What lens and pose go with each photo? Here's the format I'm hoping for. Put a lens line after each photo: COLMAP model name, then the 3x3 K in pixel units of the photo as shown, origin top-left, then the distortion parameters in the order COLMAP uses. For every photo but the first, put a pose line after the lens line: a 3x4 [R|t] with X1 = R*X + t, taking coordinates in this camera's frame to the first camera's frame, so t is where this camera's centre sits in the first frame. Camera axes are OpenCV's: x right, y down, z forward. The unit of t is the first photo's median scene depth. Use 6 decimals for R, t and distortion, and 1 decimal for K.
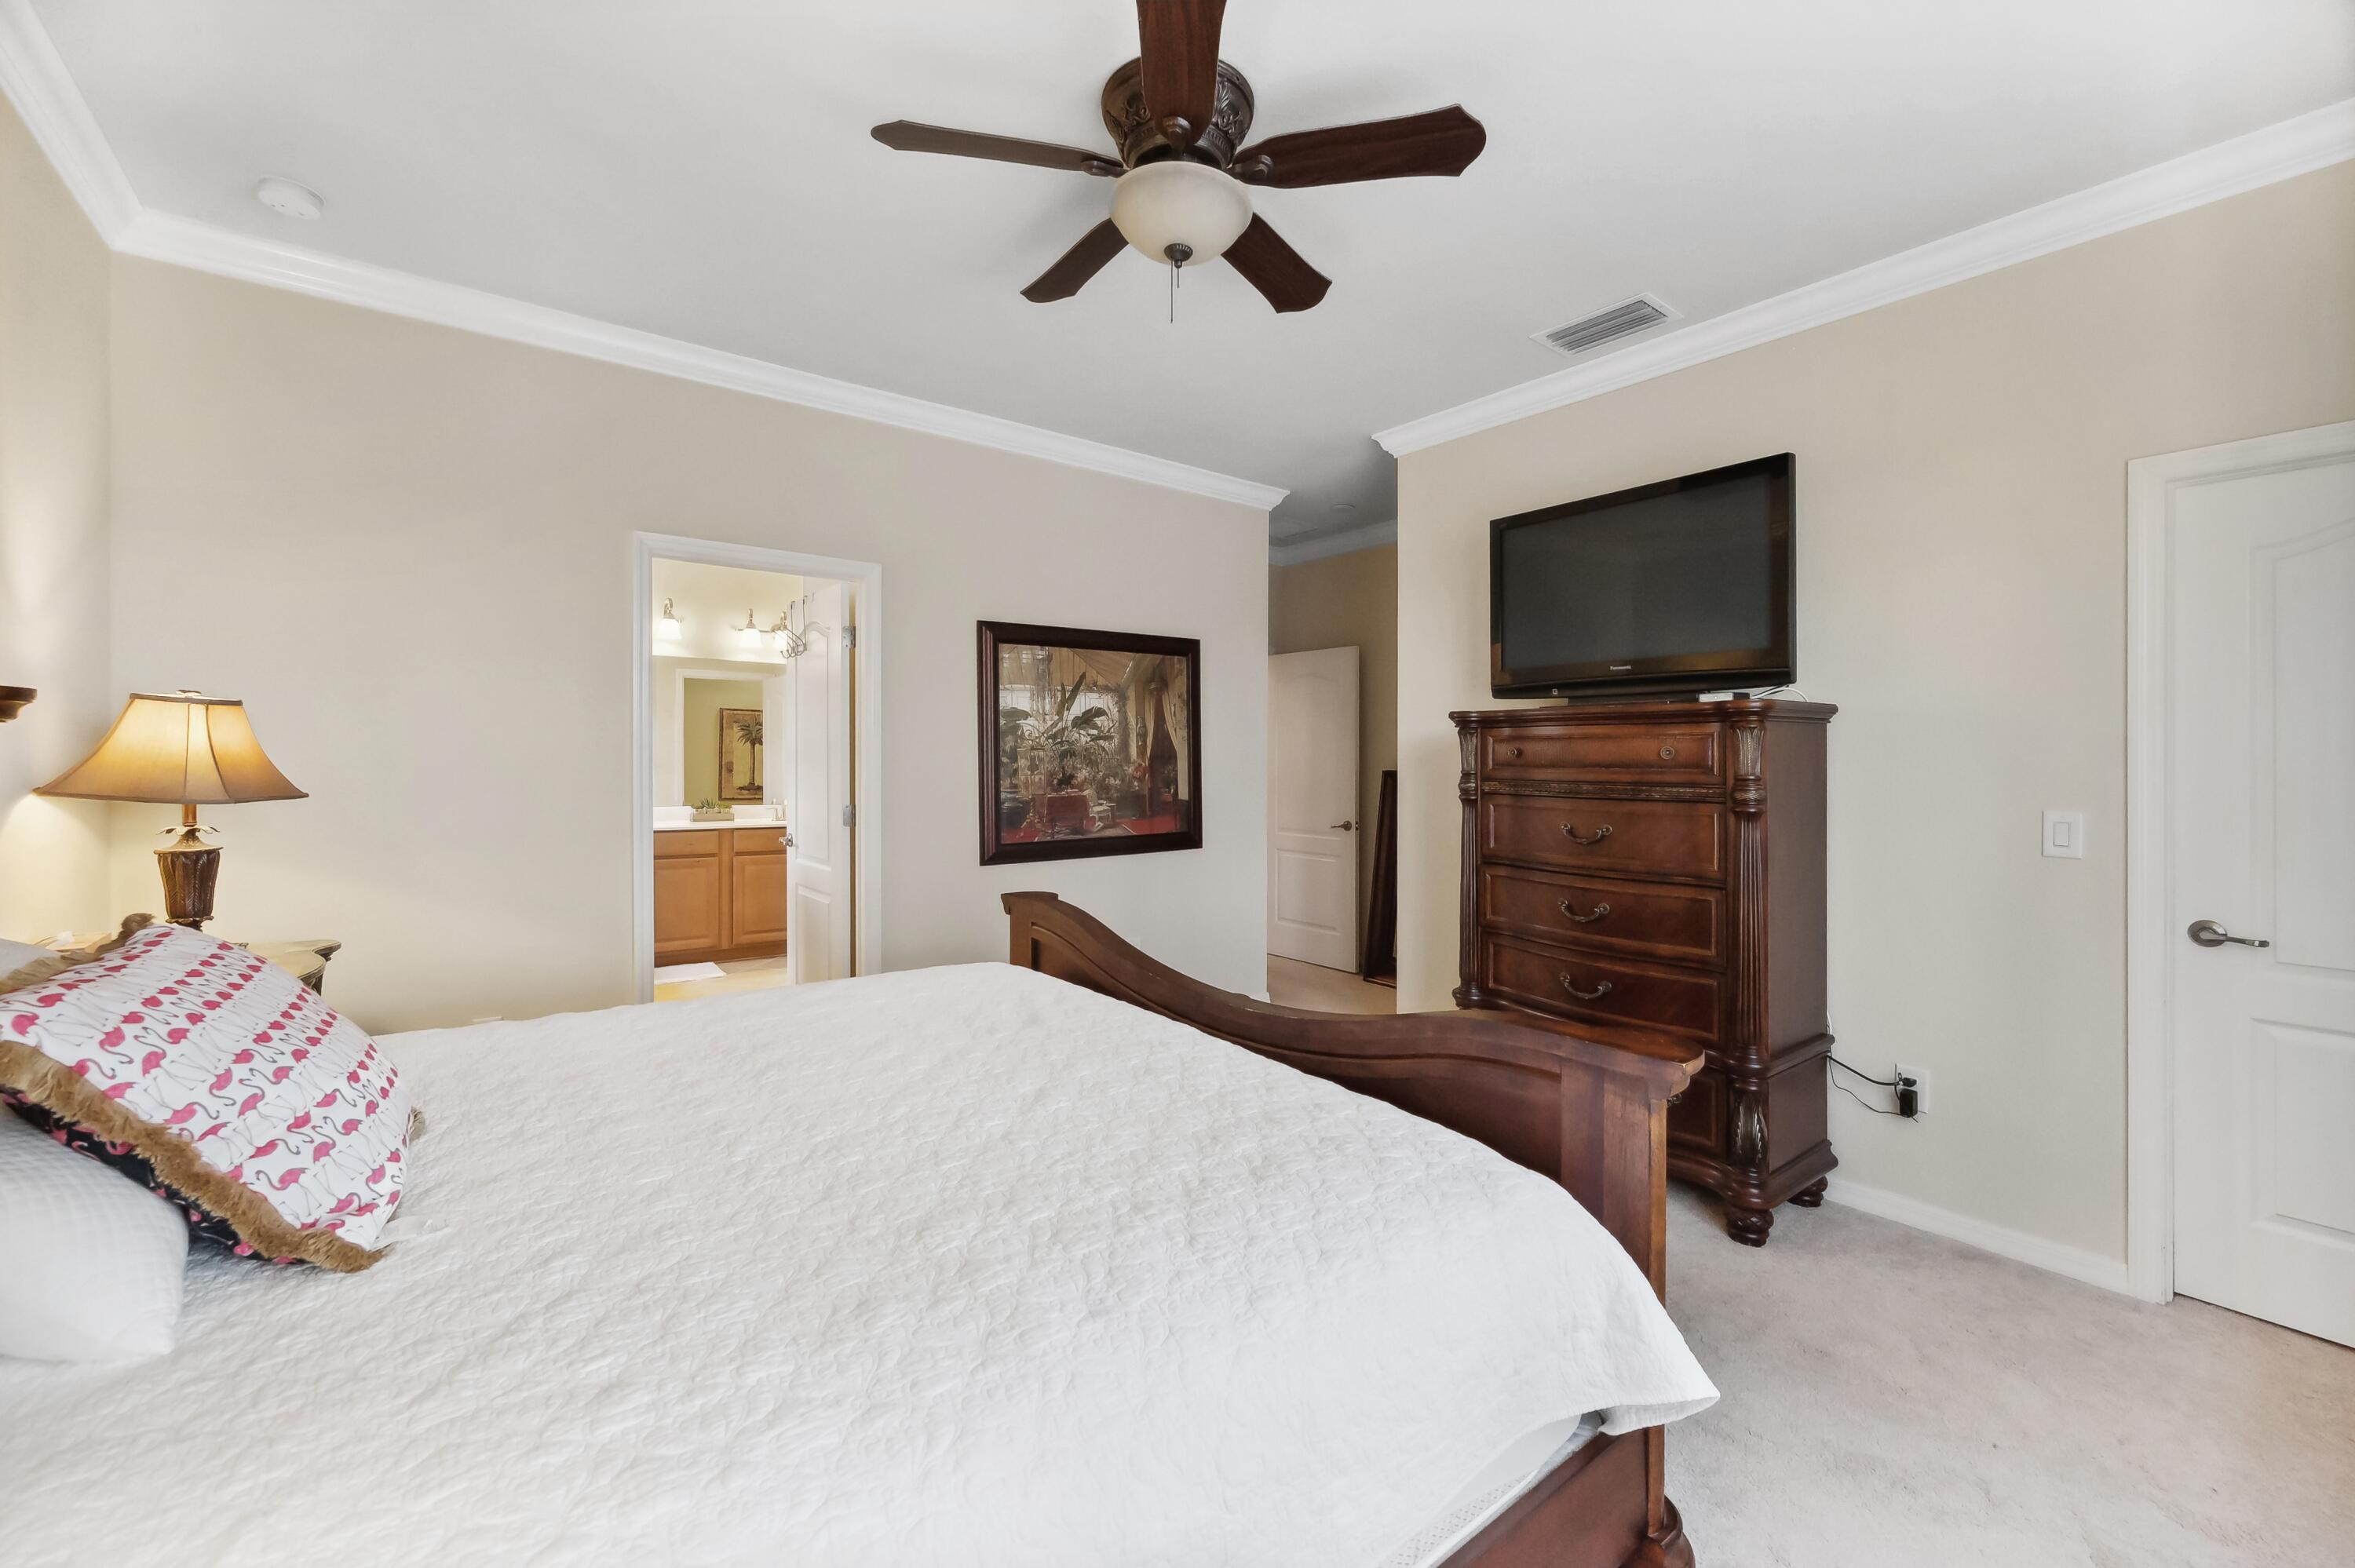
lens RADIAL K [[956.2, 0, 1179.3], [0, 956.2, 770.4], [0, 0, 1]] dist [-0.002099, -0.000139]
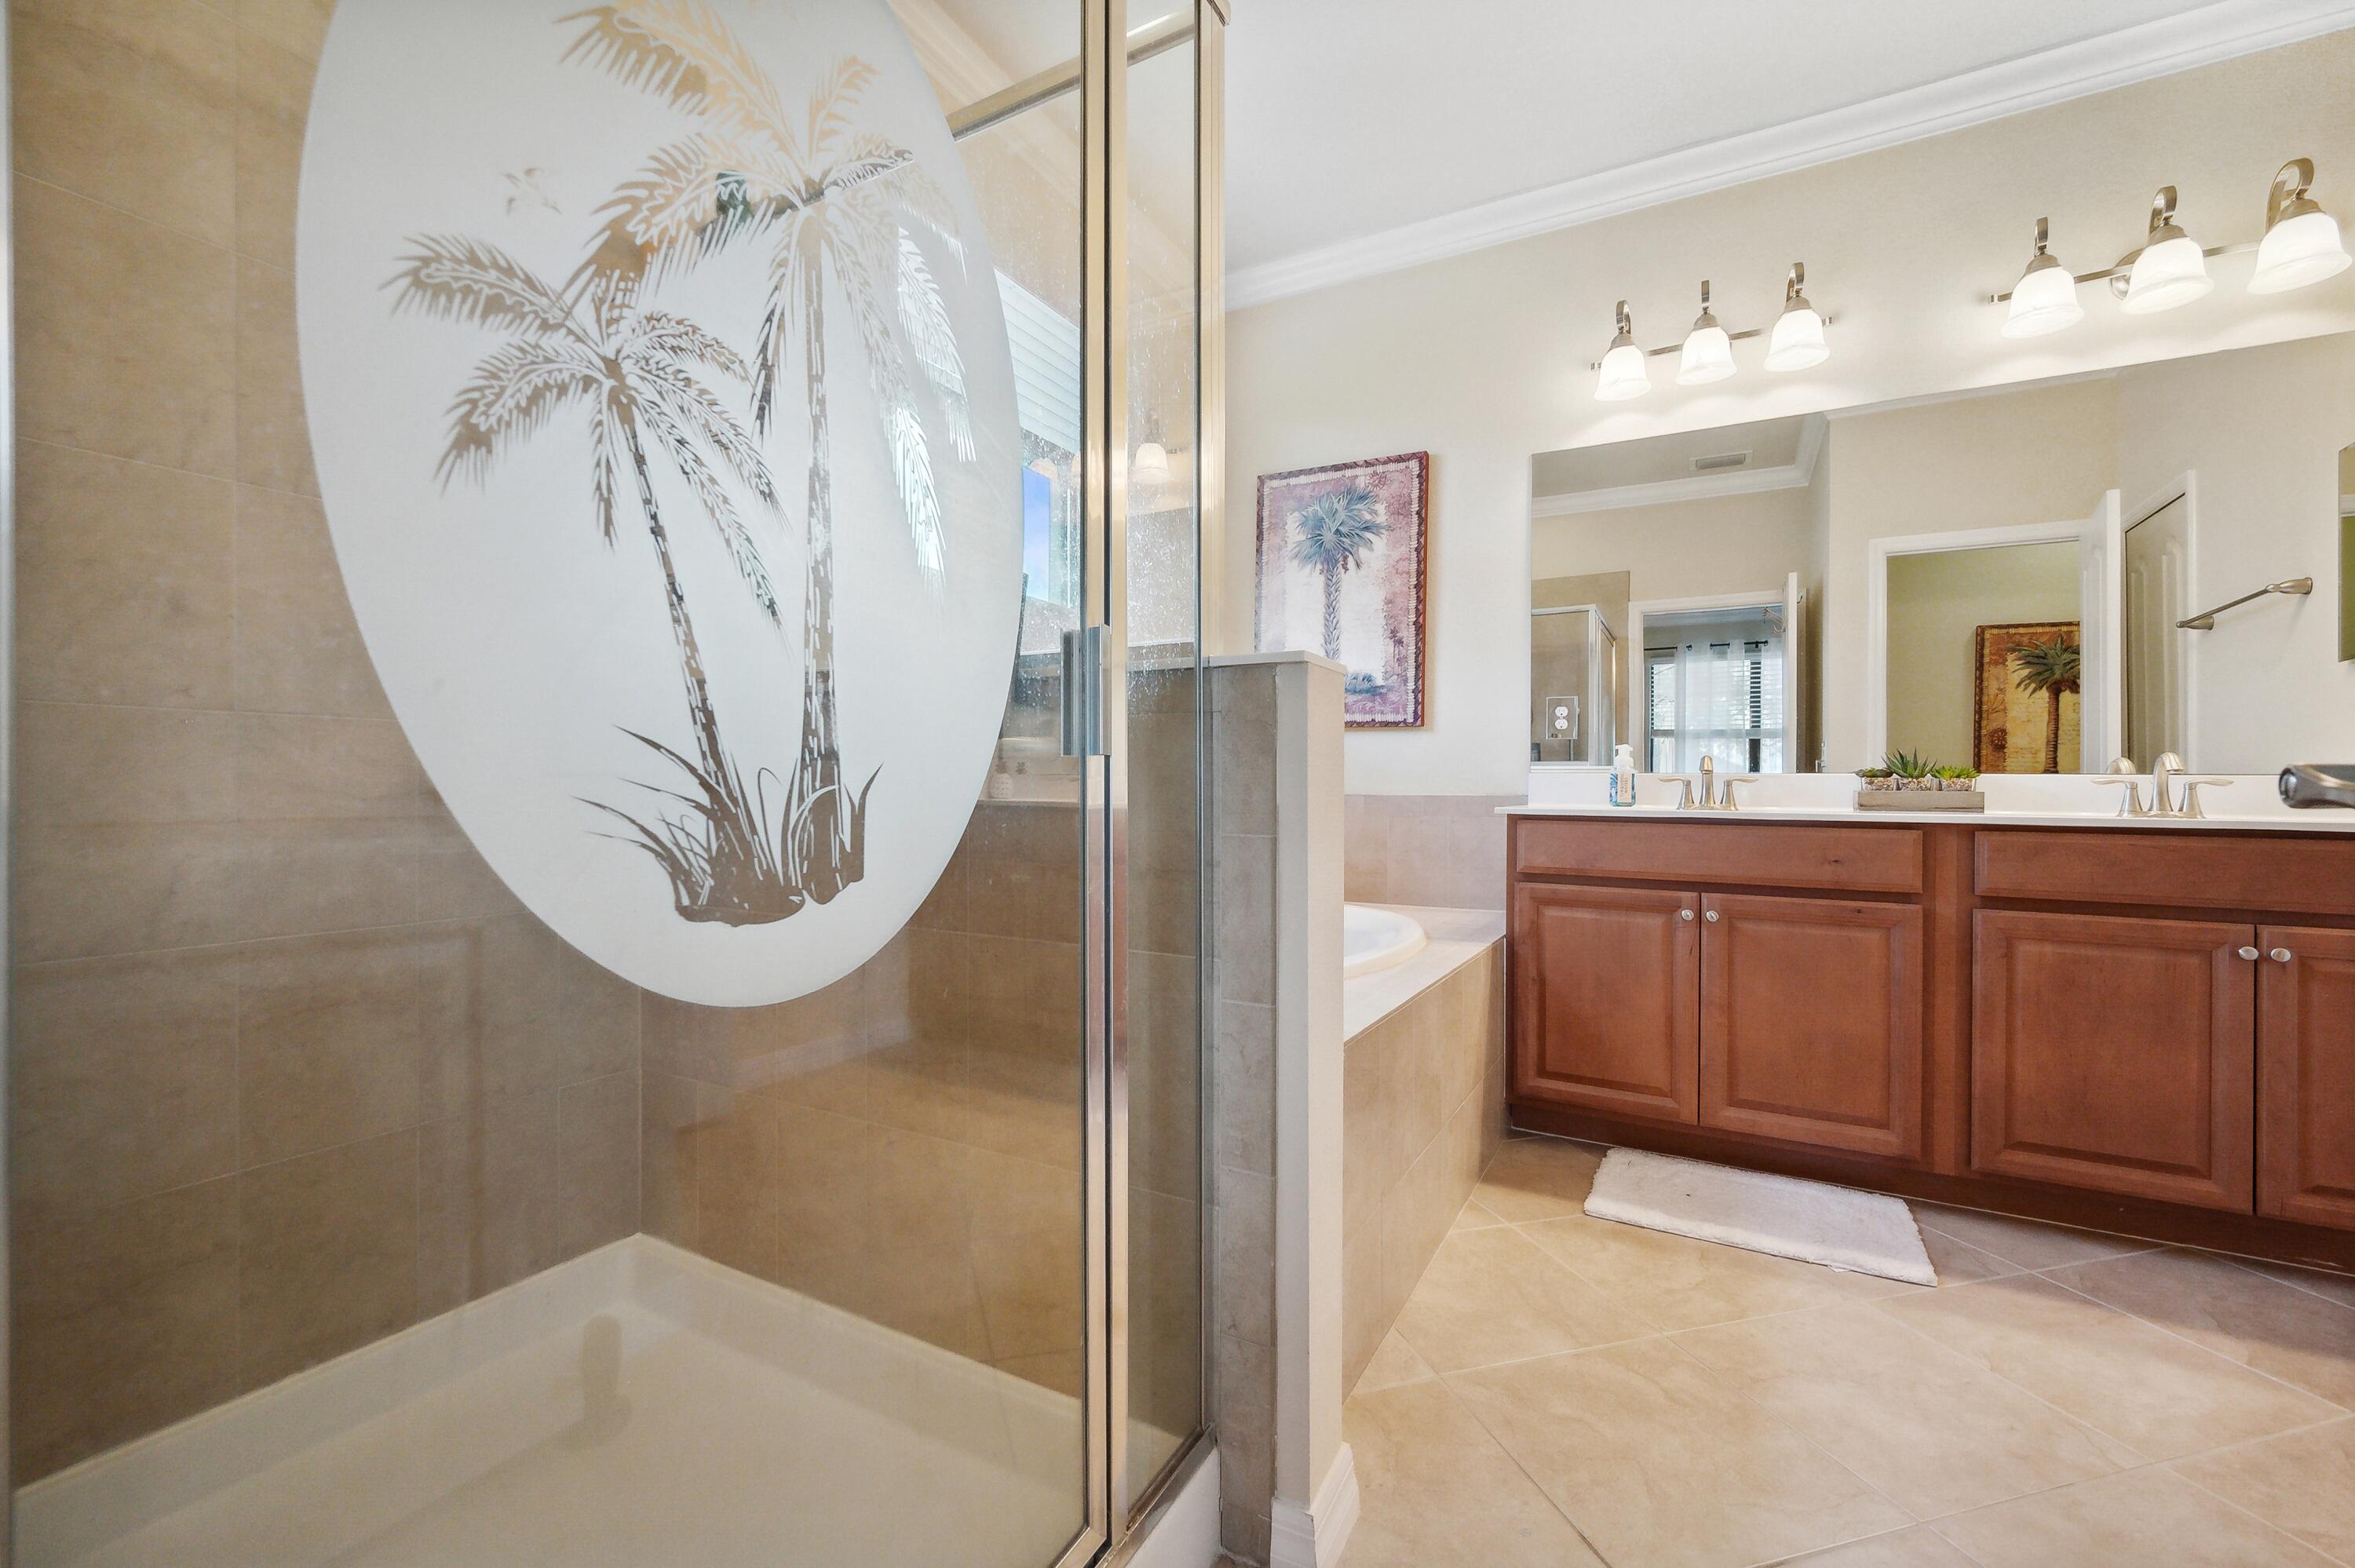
lens RADIAL K [[952.2, 0, 1175.8], [0, 952.2, 784.6], [0, 0, 1]] dist [0.000797, -0.000009]
pose [[0.391887, -0.006909, -0.919988, -0.254637], [-0.016457, 0.999759, -0.014519, 0.053400], [0.919866, 0.020830, 0.391679, 0.579552]]
